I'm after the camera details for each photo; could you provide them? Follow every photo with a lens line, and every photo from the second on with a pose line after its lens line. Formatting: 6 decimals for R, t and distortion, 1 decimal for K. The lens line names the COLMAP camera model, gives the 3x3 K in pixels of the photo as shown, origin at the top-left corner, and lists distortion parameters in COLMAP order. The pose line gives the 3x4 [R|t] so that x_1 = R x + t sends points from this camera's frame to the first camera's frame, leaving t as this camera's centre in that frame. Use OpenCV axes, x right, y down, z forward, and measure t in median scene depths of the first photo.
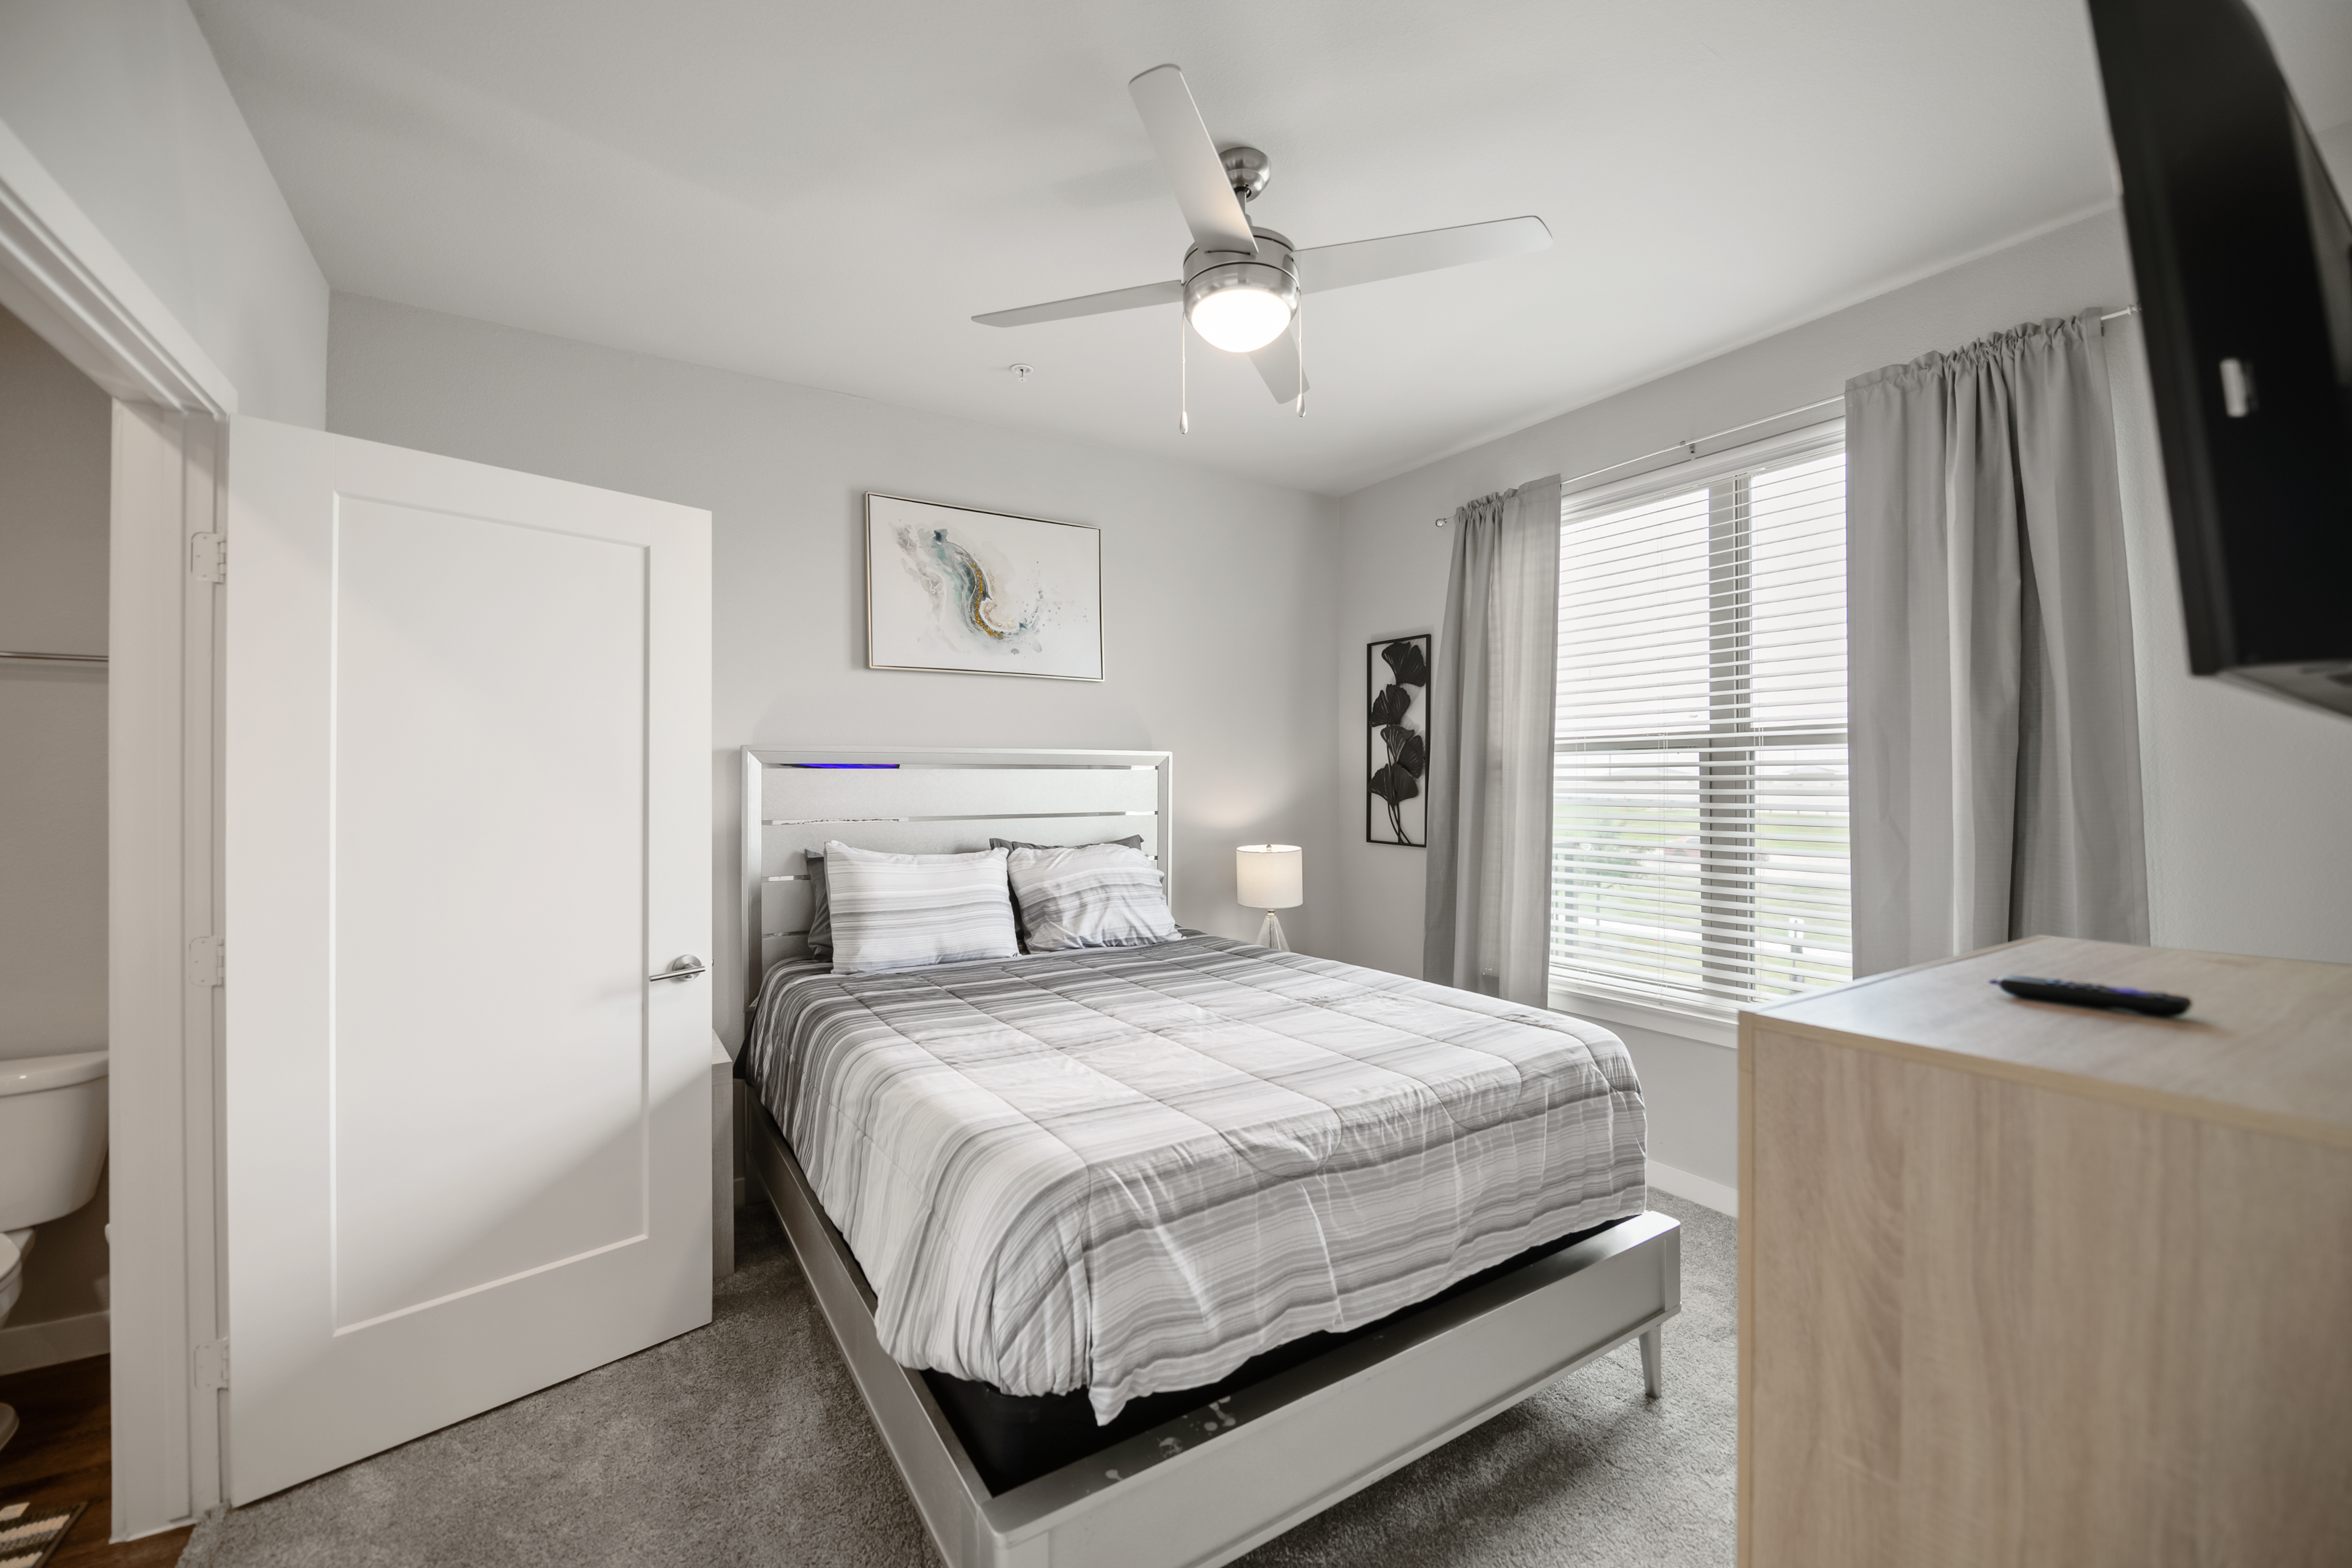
lens RADIAL K [[938.4, 0, 1165.0], [0, 938.4, 781.9], [0, 0, 1]] dist [0.001440, 0.000106]
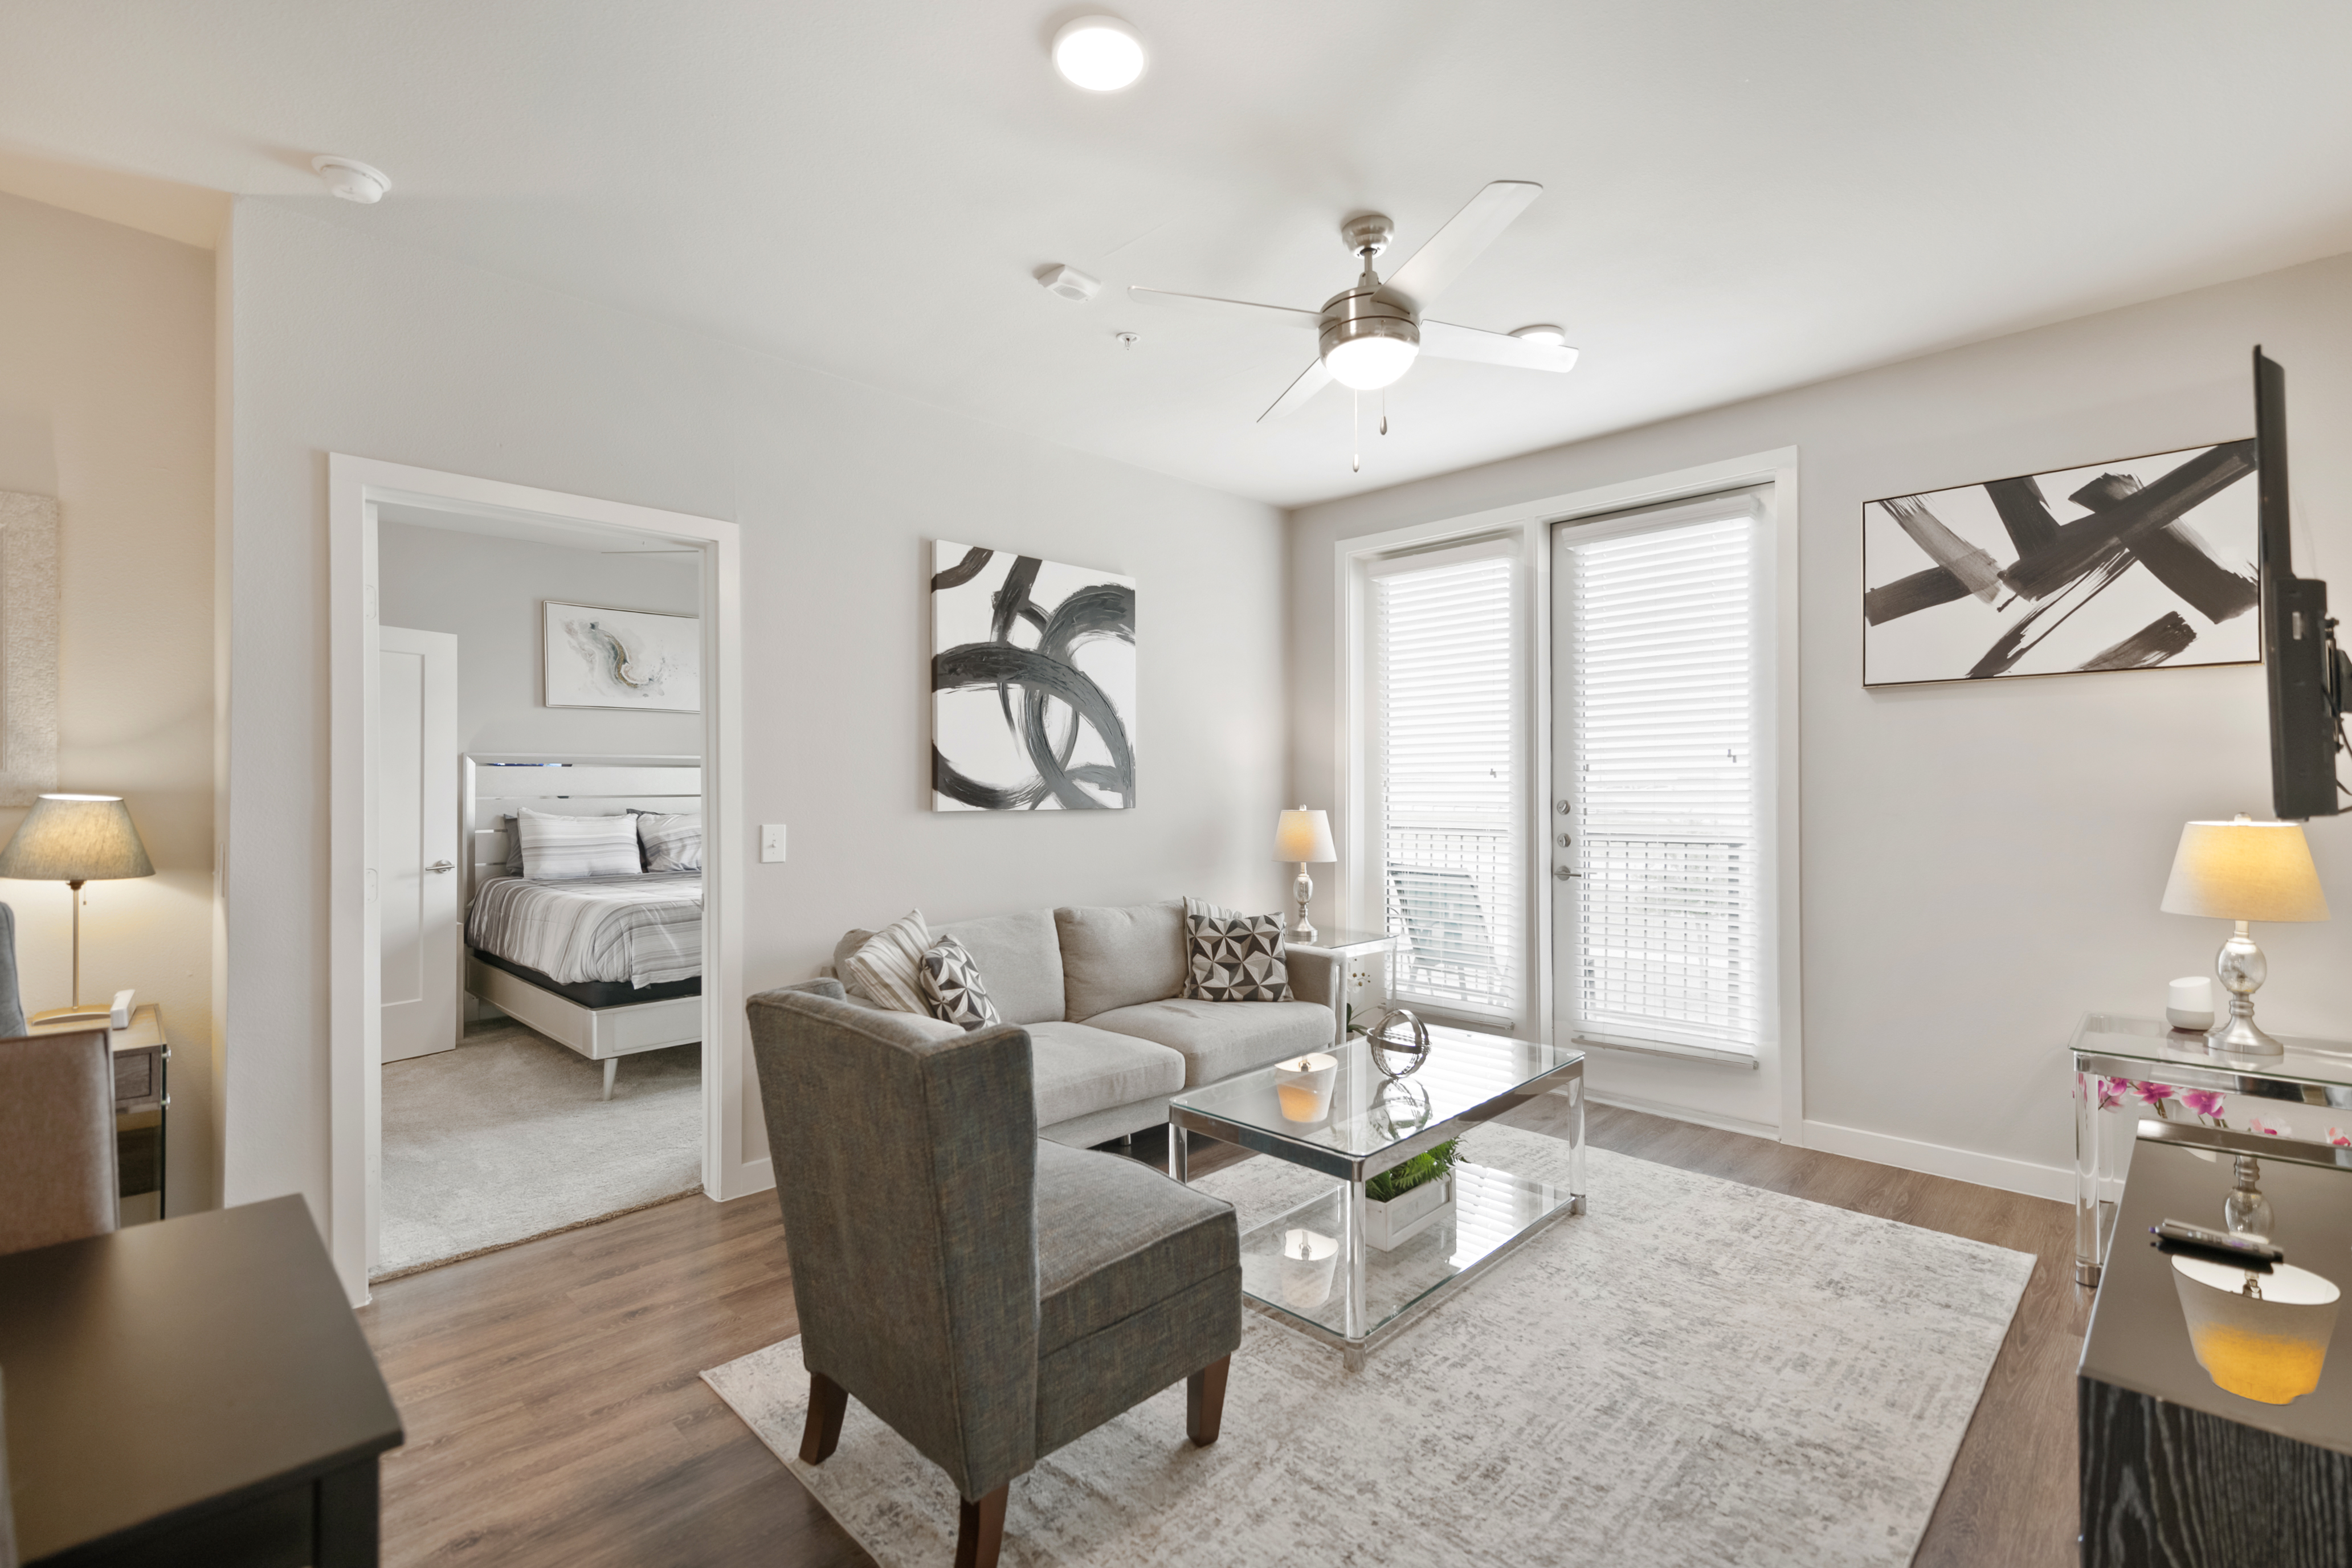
lens RADIAL K [[1038.7, 0, 1172.0], [0, 1038.7, 785.6], [0, 0, 1]] dist [0.012968, -0.000401]
pose [[0.971550, 0.001285, 0.236833, 0.324242], [-0.001504, 0.999999, 0.000744, 0.016594], [-0.236832, -0.001079, 0.971550, -1.057077]]
